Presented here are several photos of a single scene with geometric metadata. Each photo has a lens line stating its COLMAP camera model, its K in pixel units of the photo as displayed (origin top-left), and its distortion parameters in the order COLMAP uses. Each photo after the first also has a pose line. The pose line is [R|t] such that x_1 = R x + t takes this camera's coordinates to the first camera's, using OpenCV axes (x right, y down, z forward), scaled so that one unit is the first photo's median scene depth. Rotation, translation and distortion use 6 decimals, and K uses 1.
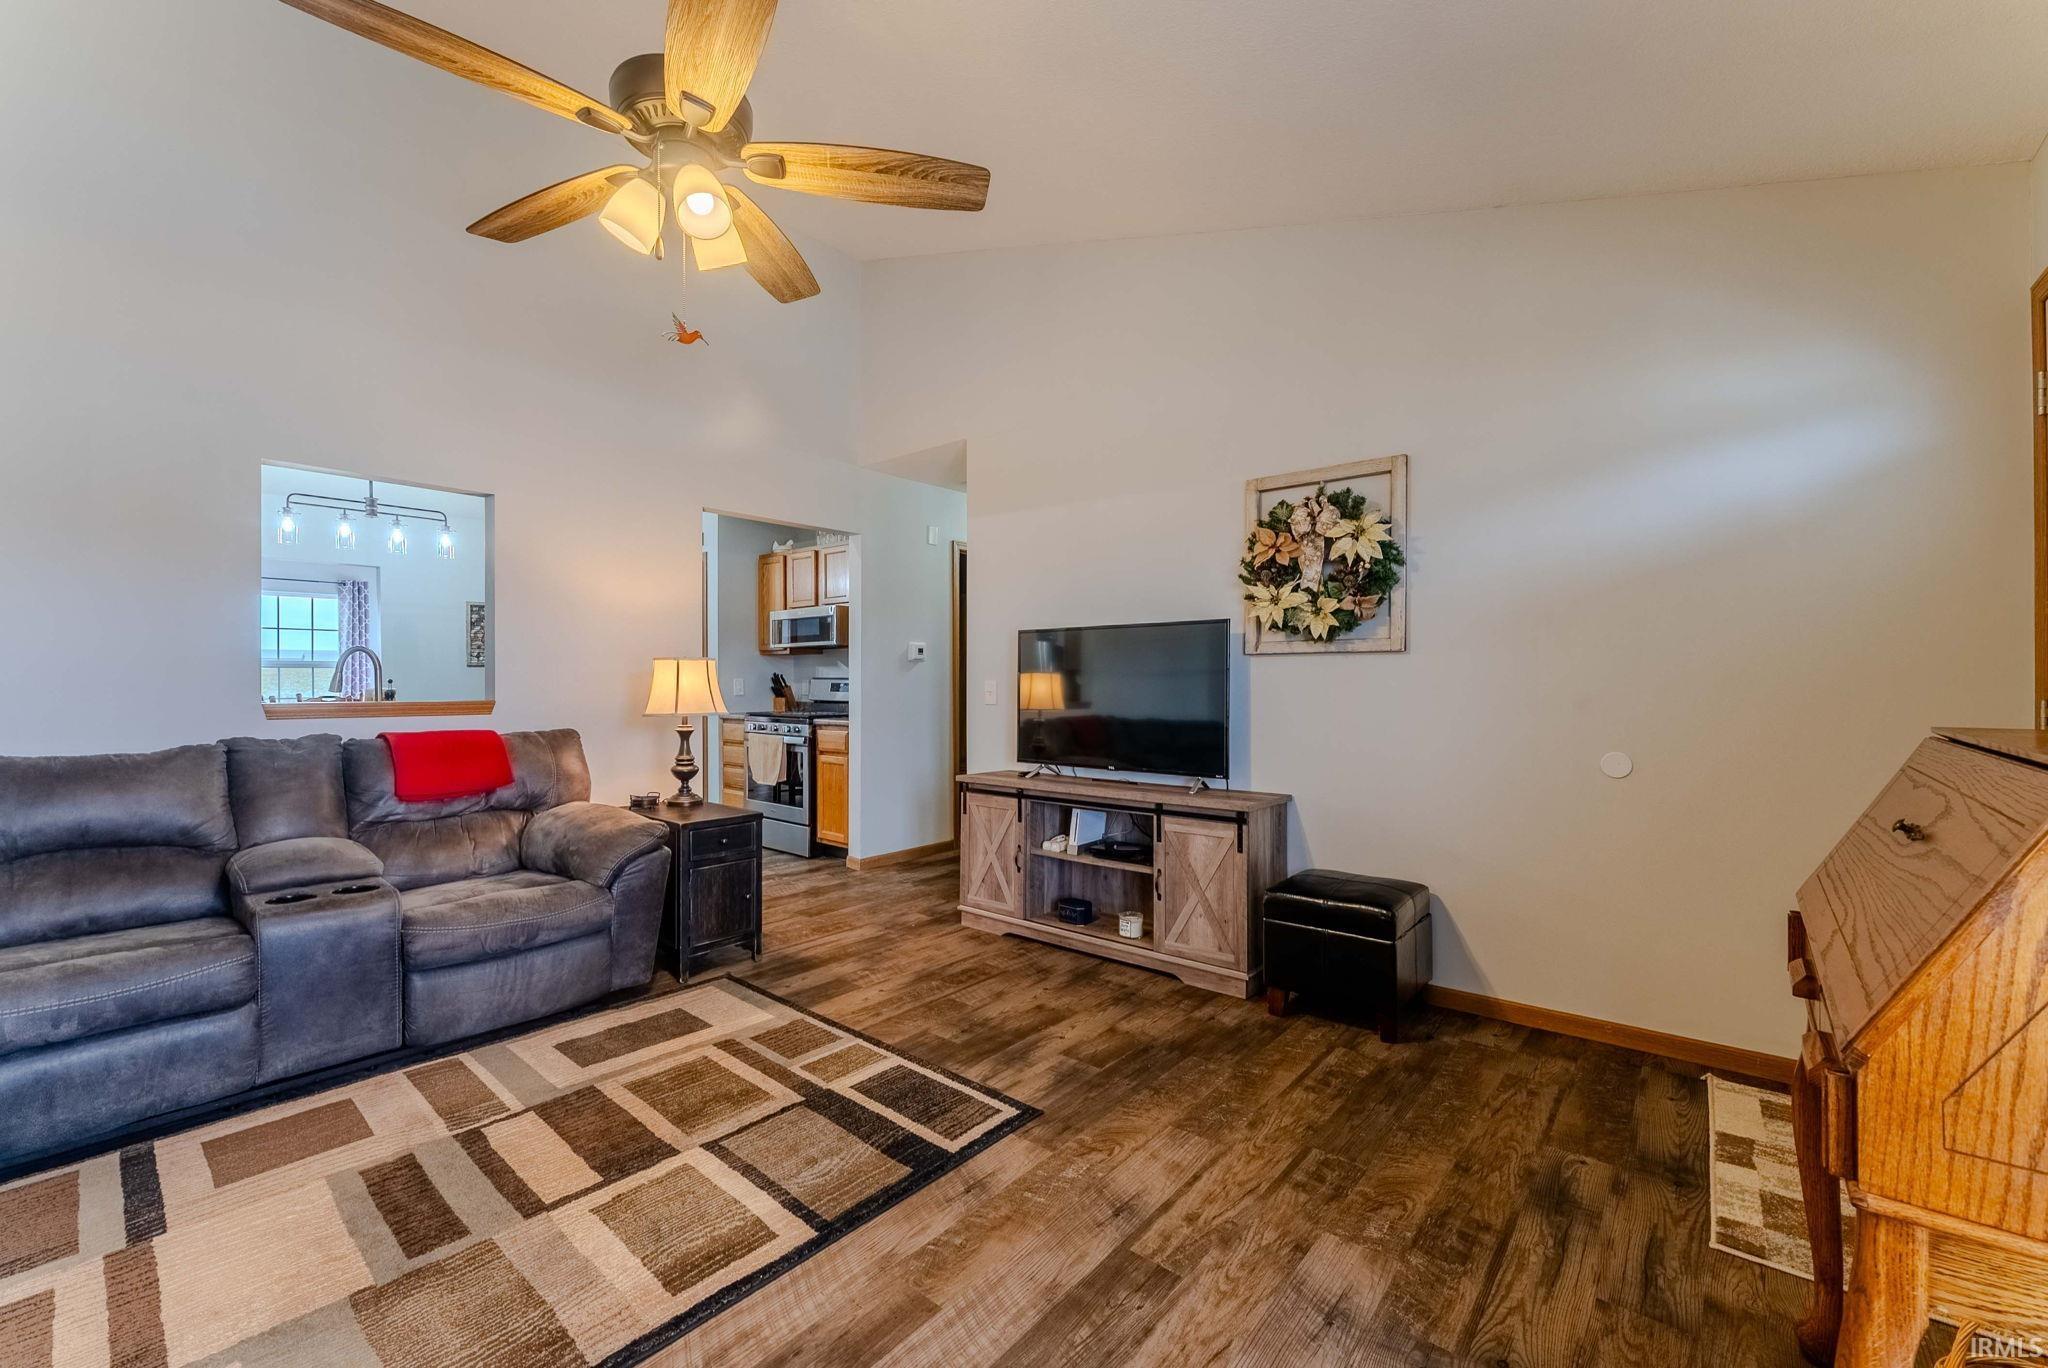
lens RADIAL K [[831.1, 0, 1031.4], [0, 831.1, 676.4], [0, 0, 1]] dist [0.004856, -0.000314]
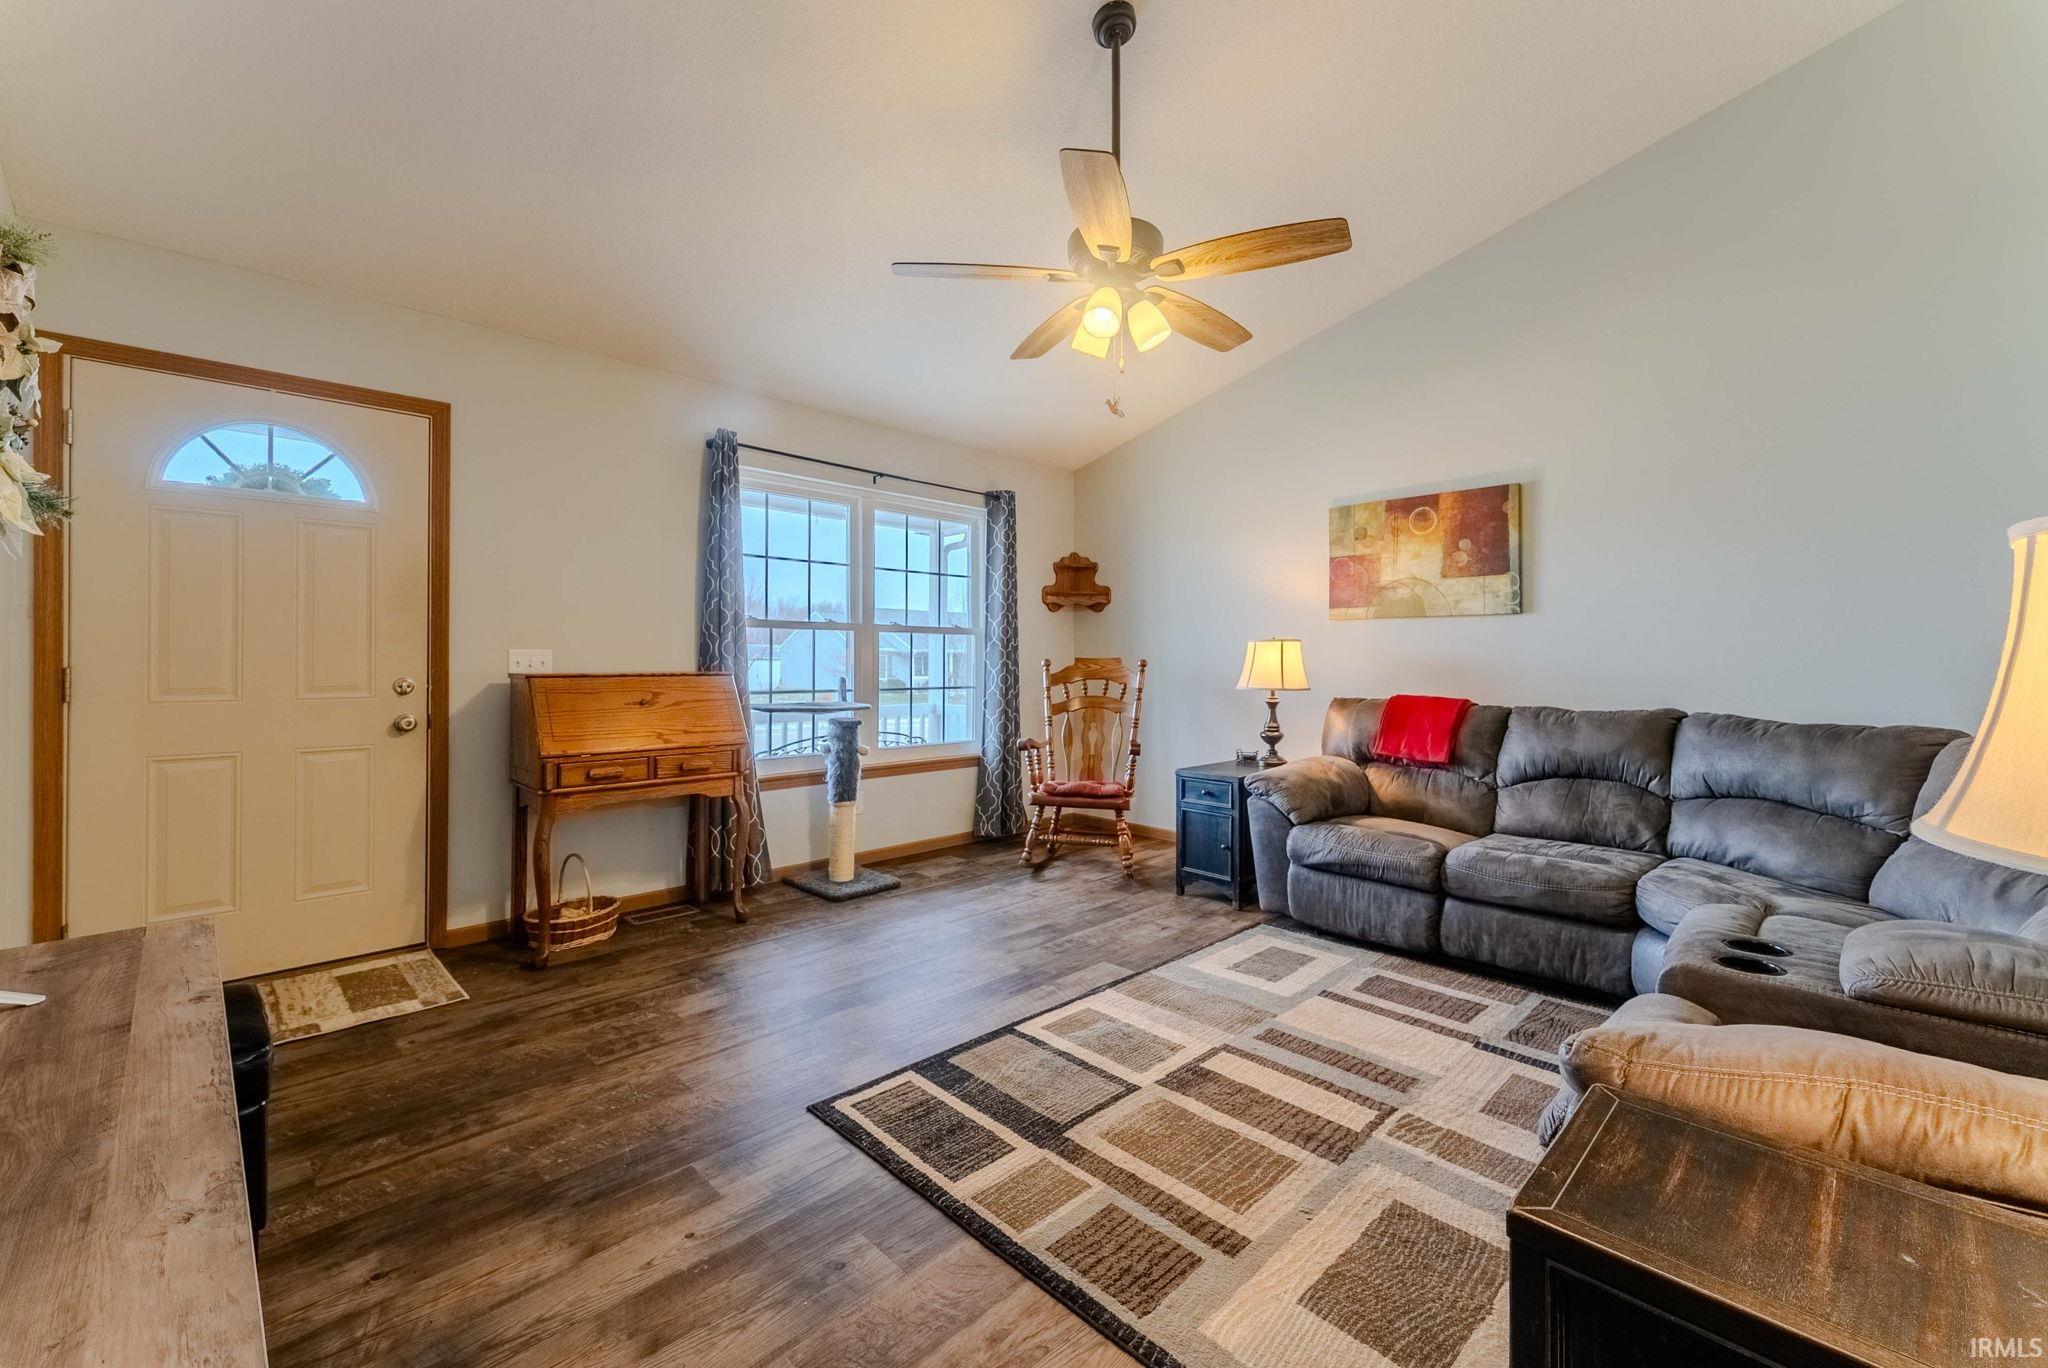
lens RADIAL K [[831.1, 0, 1025.0], [0, 831.1, 665.8], [0, 0, 1]] dist [0.004856, -0.000314]
pose [[-0.995556, -0.005969, 0.093987, -0.324054], [-0.005421, 0.999967, 0.006085, 0.013527], [-0.094020, 0.005548, -0.995555, 1.948382]]
